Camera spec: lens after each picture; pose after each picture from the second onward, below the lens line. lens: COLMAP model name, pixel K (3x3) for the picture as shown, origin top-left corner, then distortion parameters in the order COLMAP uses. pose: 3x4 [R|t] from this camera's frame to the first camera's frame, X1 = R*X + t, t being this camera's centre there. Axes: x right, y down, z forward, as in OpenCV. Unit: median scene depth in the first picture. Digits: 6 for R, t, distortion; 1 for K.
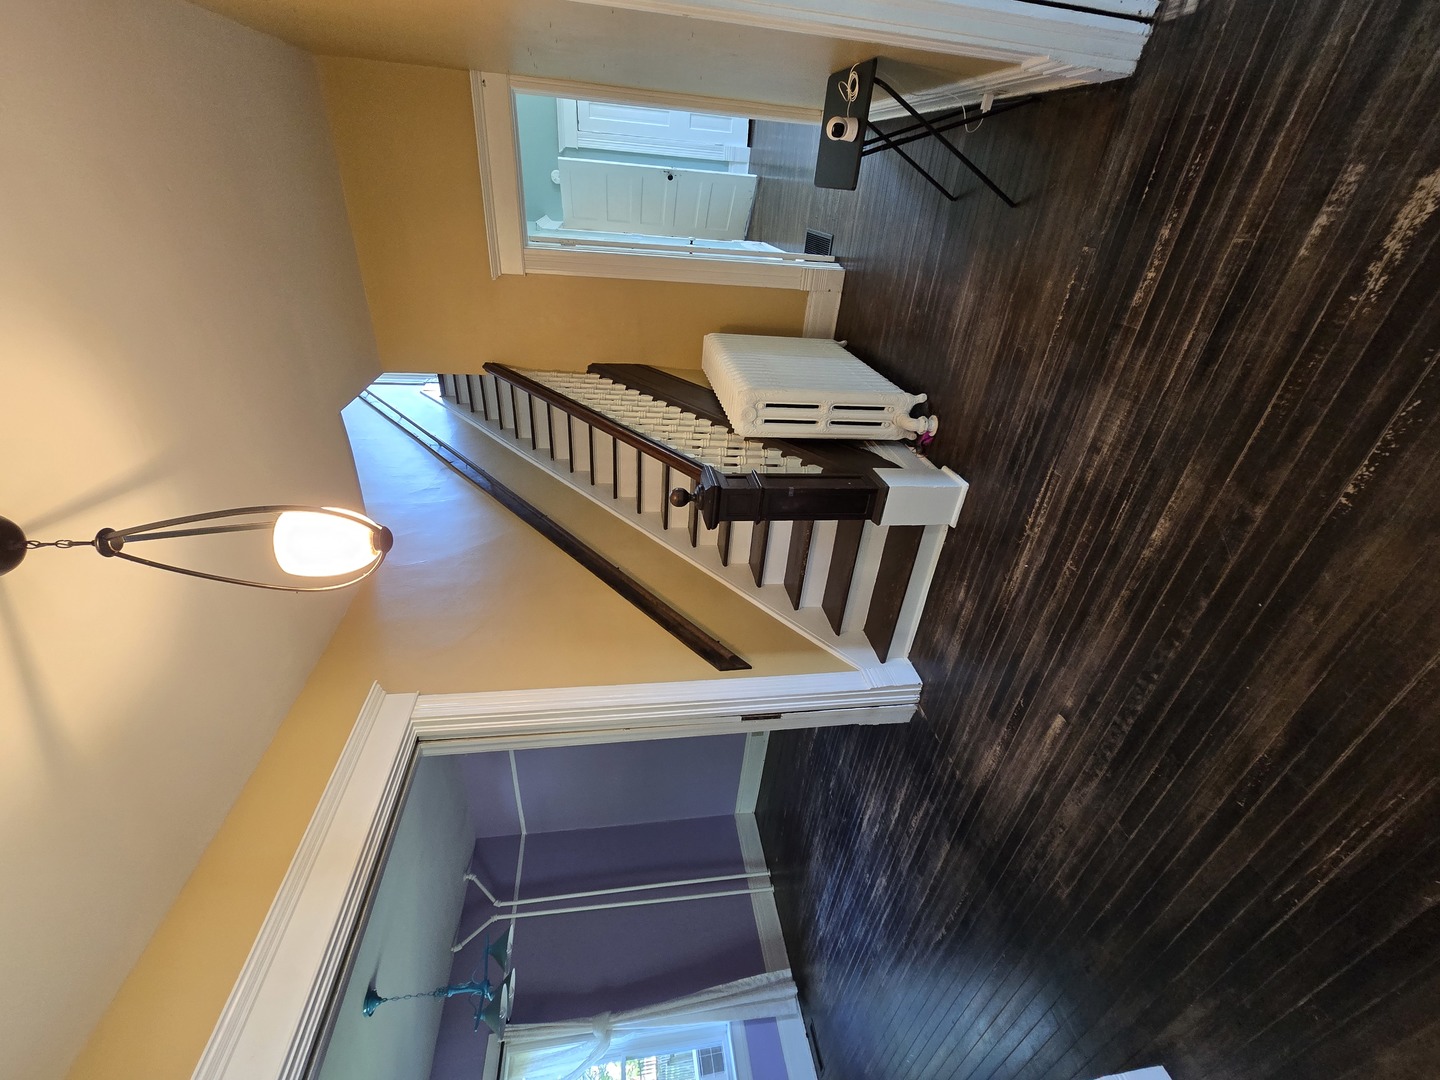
lens RADIAL K [[592.5, 0, 714.8], [0, 592.5, 548.6], [0, 0, 1]] dist [-0.007675, 0.002809]
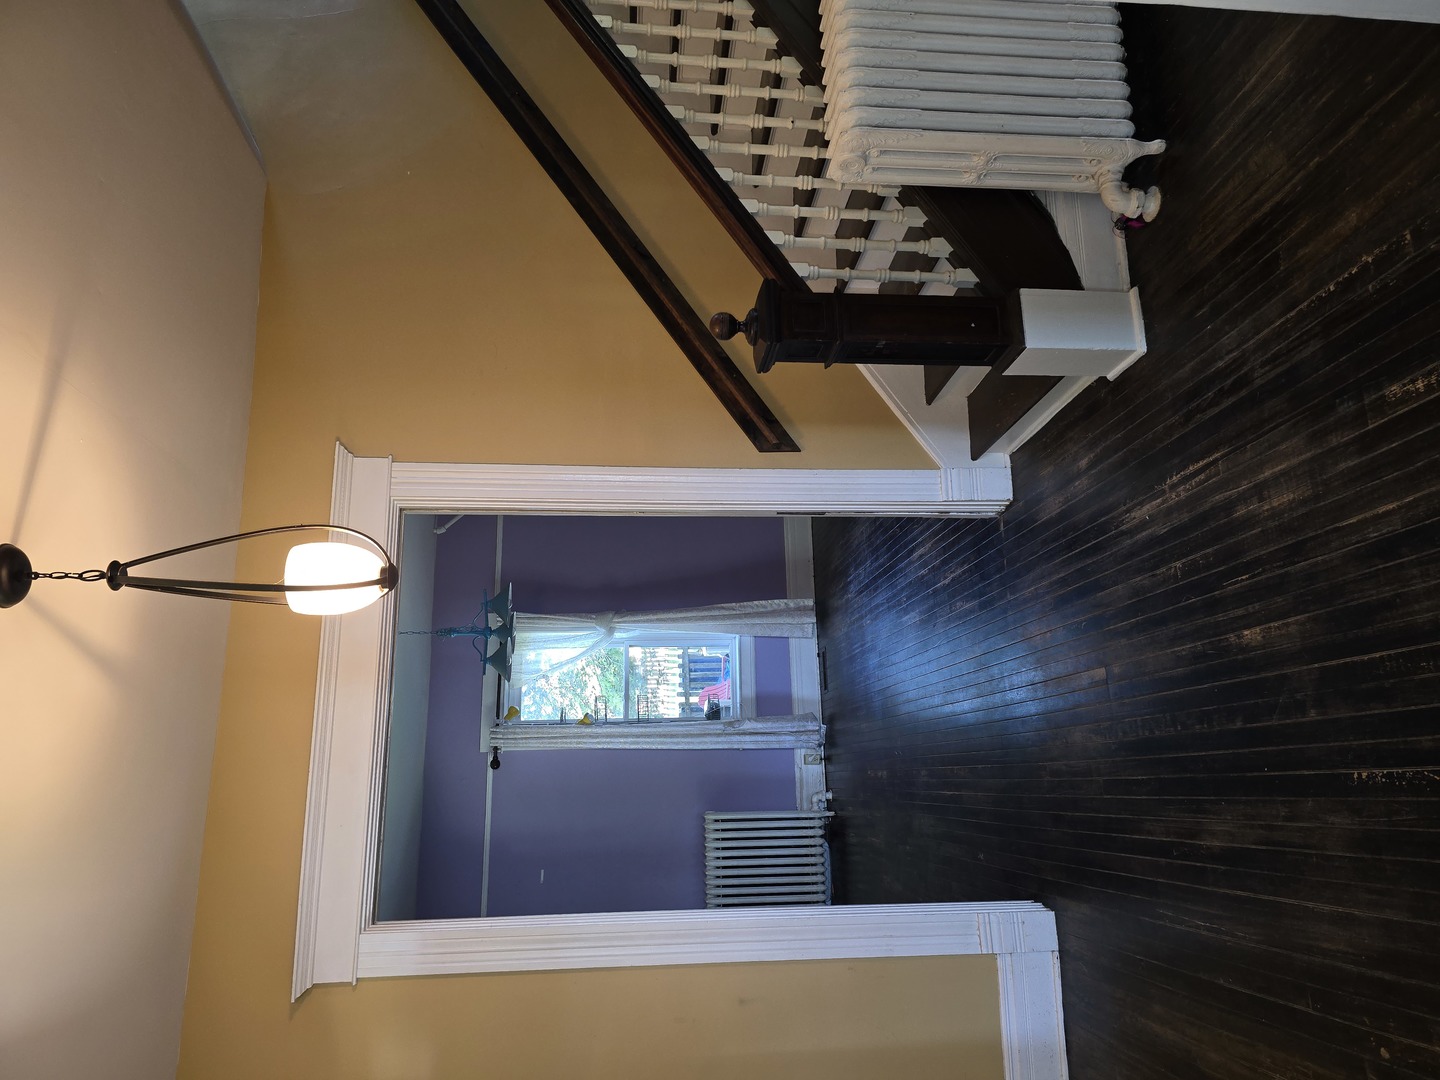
lens RADIAL K [[968.5, 0, 717.8], [0, 968.5, 550.7], [0, 0, 1]] dist [0.056345, -0.051077]
pose [[0.990913, 0.134032, -0.011293, -0.021299], [-0.087913, 0.708908, 0.699801, -0.842650], [0.101801, -0.692449, 0.714249, -0.021280]]
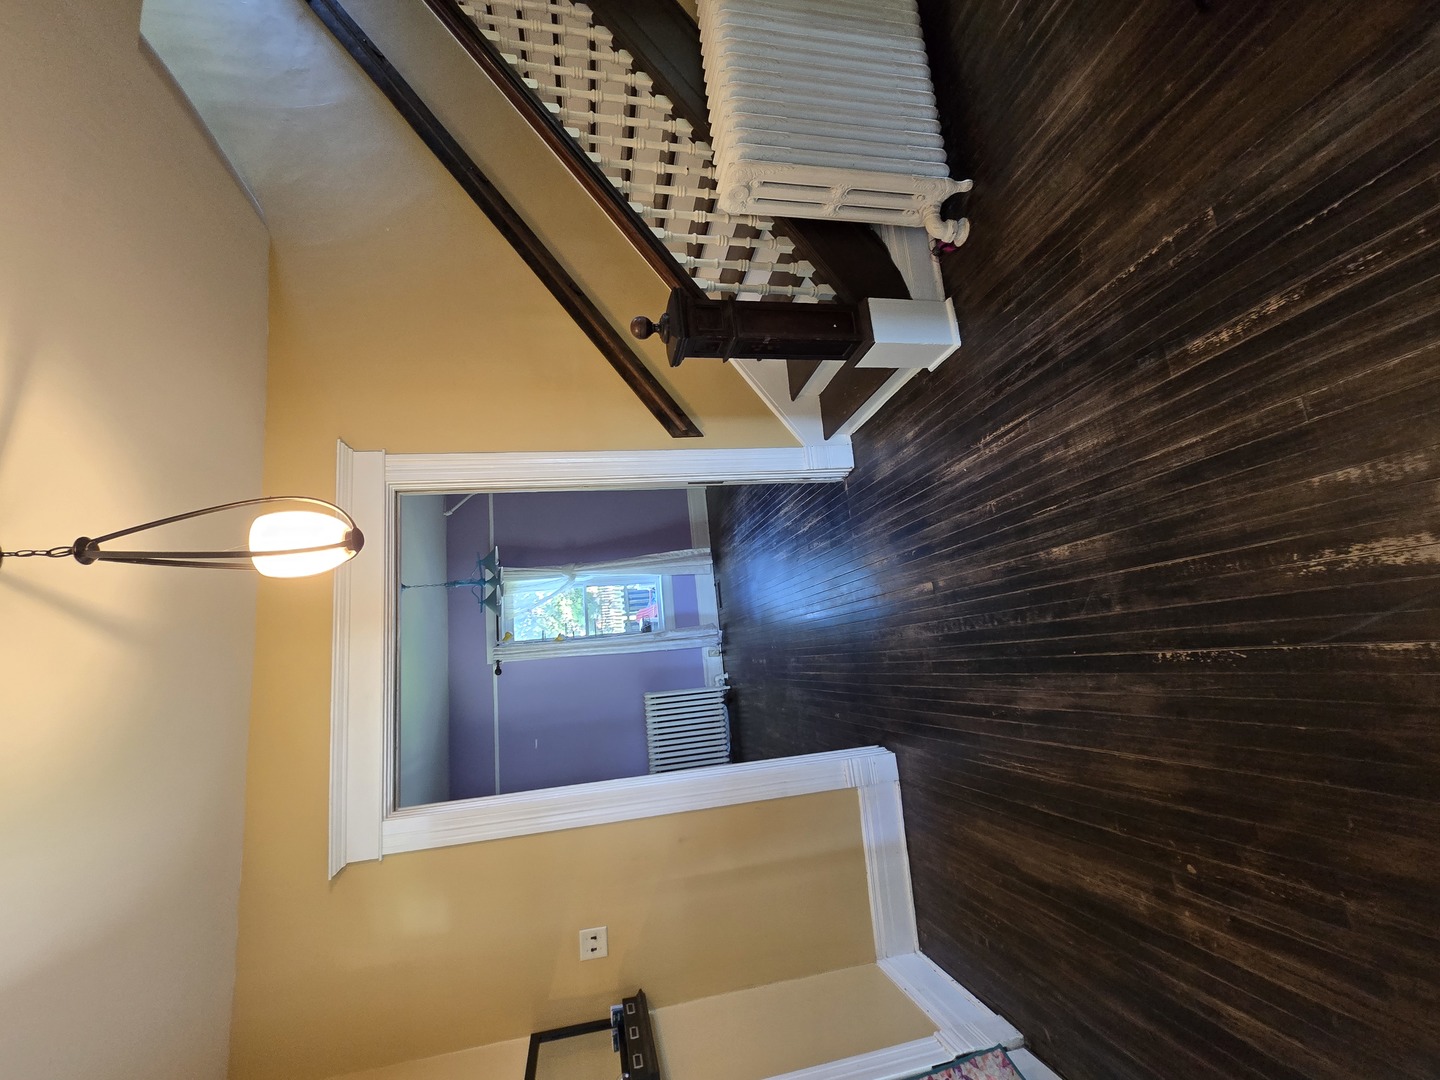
lens RADIAL K [[592.5, 0, 711.1], [0, 592.5, 551.2], [0, 0, 1]] dist [-0.007675, 0.002809]
pose [[0.990816, 0.082422, 0.107189, -0.029444], [-0.134554, 0.679284, 0.721435, -0.607183], [-0.013349, -0.729233, 0.684136, 0.180148]]
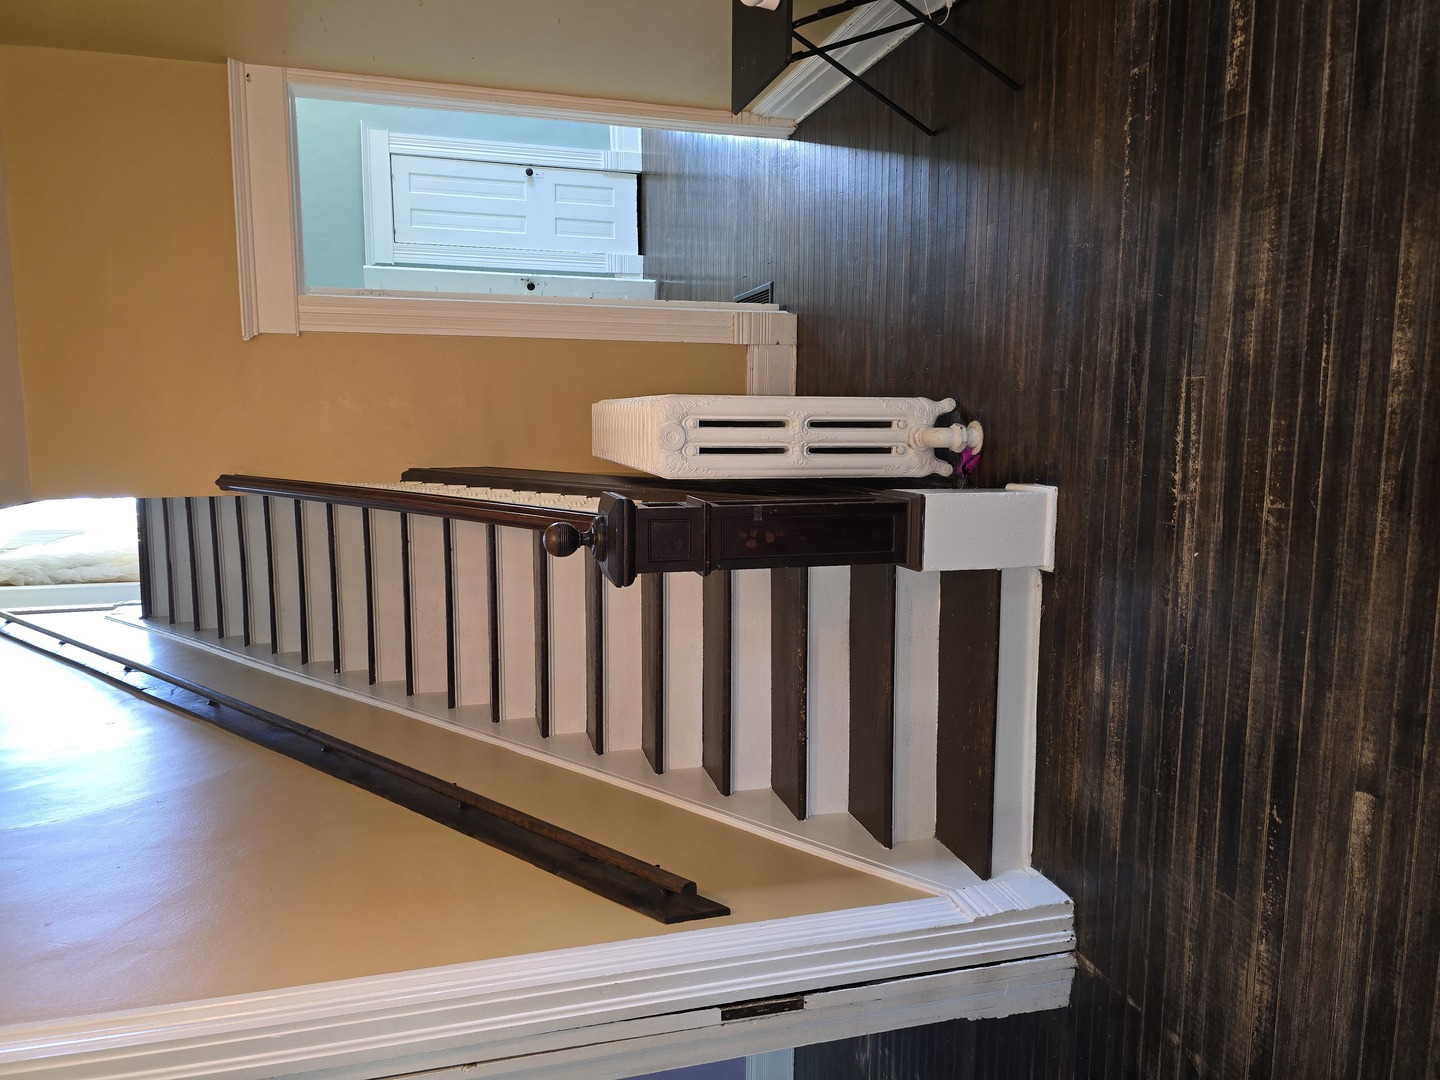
lens RADIAL K [[968.5, 0, 711.7], [0, 968.5, 539.1], [0, 0, 1]] dist [0.056345, -0.051077]
pose [[0.991503, -0.081861, 0.101101, -0.014224], [0.115882, 0.908943, -0.400492, 0.347343], [-0.059110, 0.408805, 0.910706, 0.196861]]
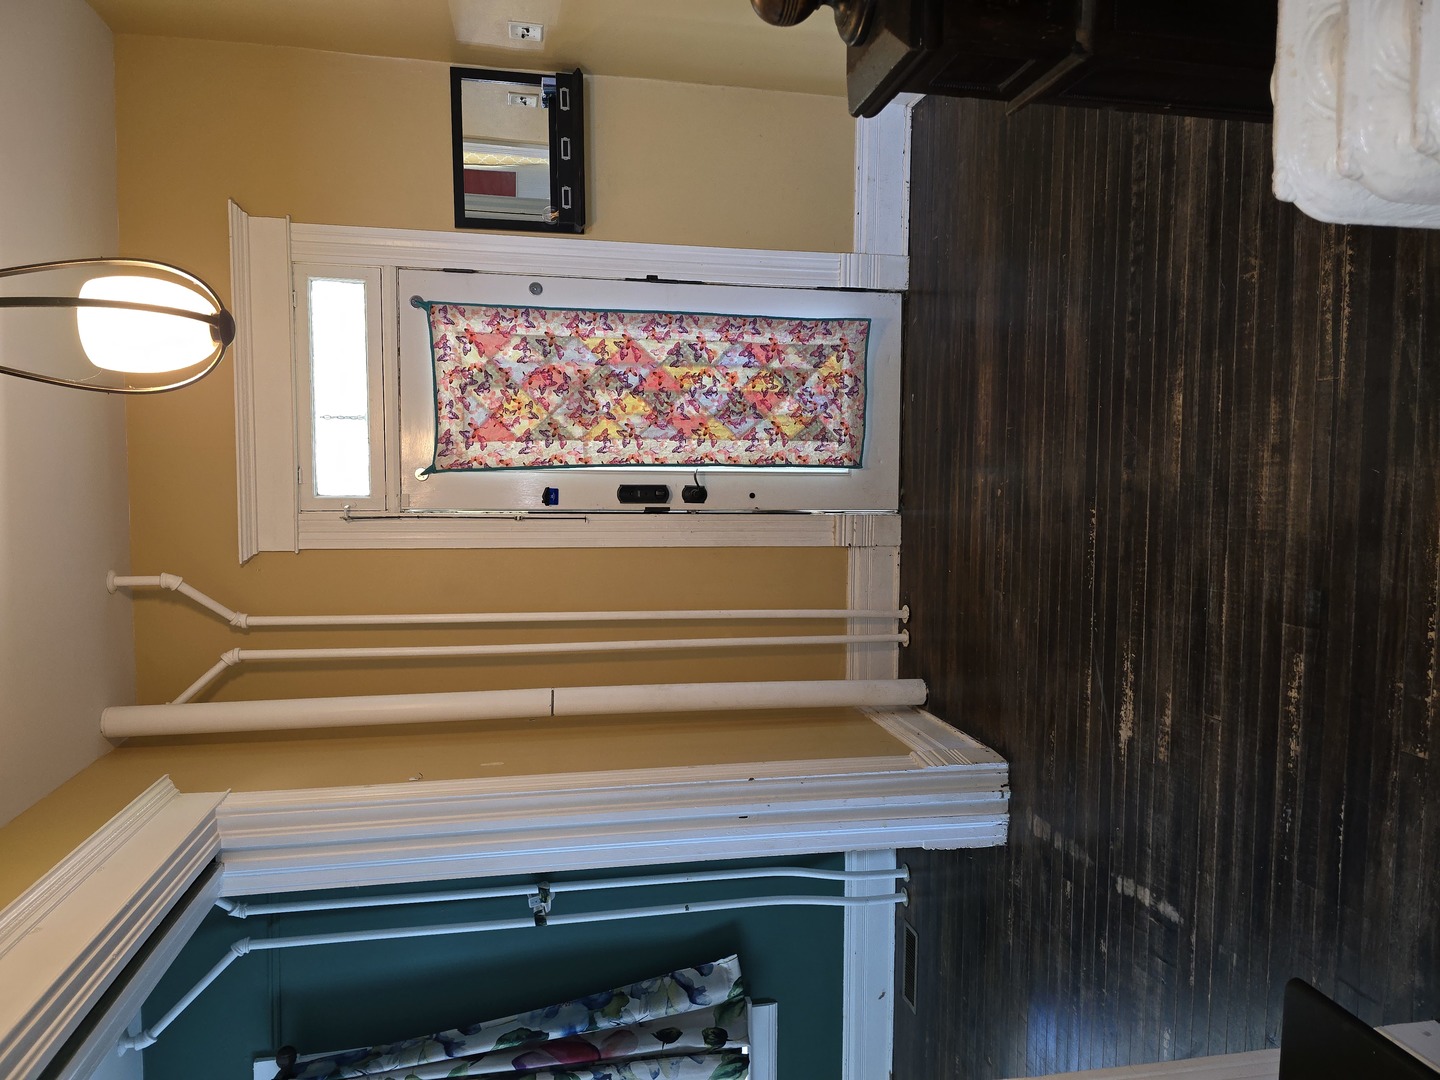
lens RADIAL K [[968.5, 0, 709.8], [0, 968.5, 539.0], [0, 0, 1]] dist [0.056345, -0.051077]
pose [[0.942185, 0.058141, 0.330010, -0.271485], [-0.103560, -0.886099, 0.451779, -0.612198], [0.318689, -0.459835, -0.828848, 1.484627]]
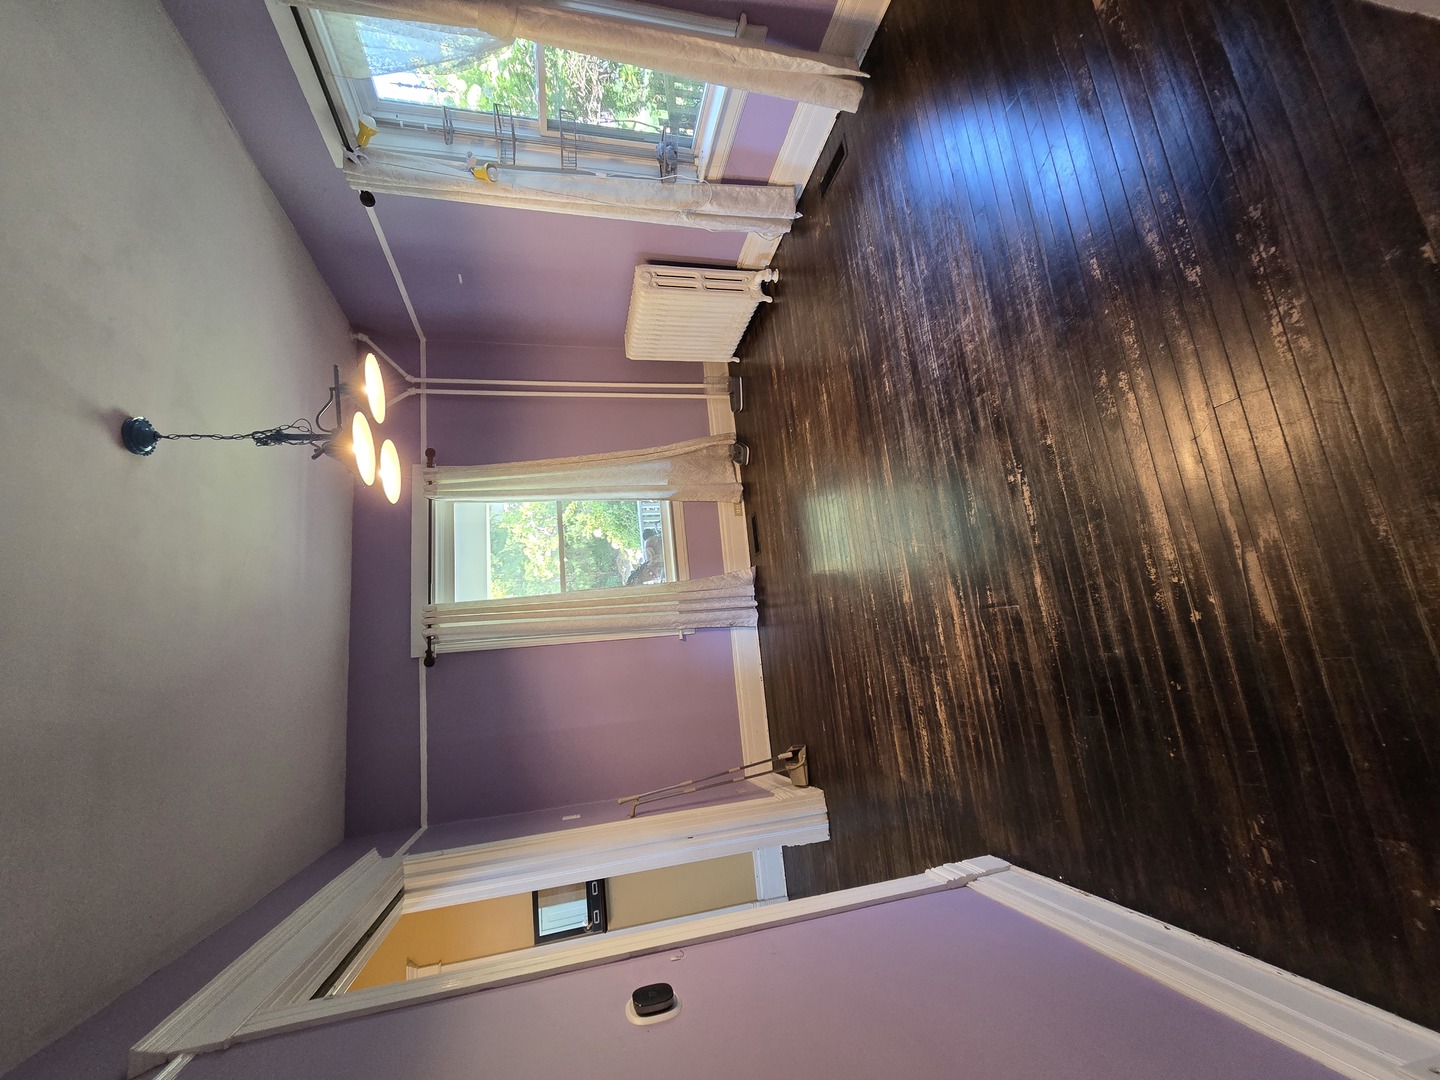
lens RADIAL K [[592.5, 0, 709.1], [0, 592.5, 542.5], [0, 0, 1]] dist [-0.007675, 0.002809]
pose [[0.926964, 0.064978, 0.369479, -0.417359], [-0.219422, -0.704944, 0.674469, 0.223591], [0.304288, -0.706281, -0.639200, 2.413182]]
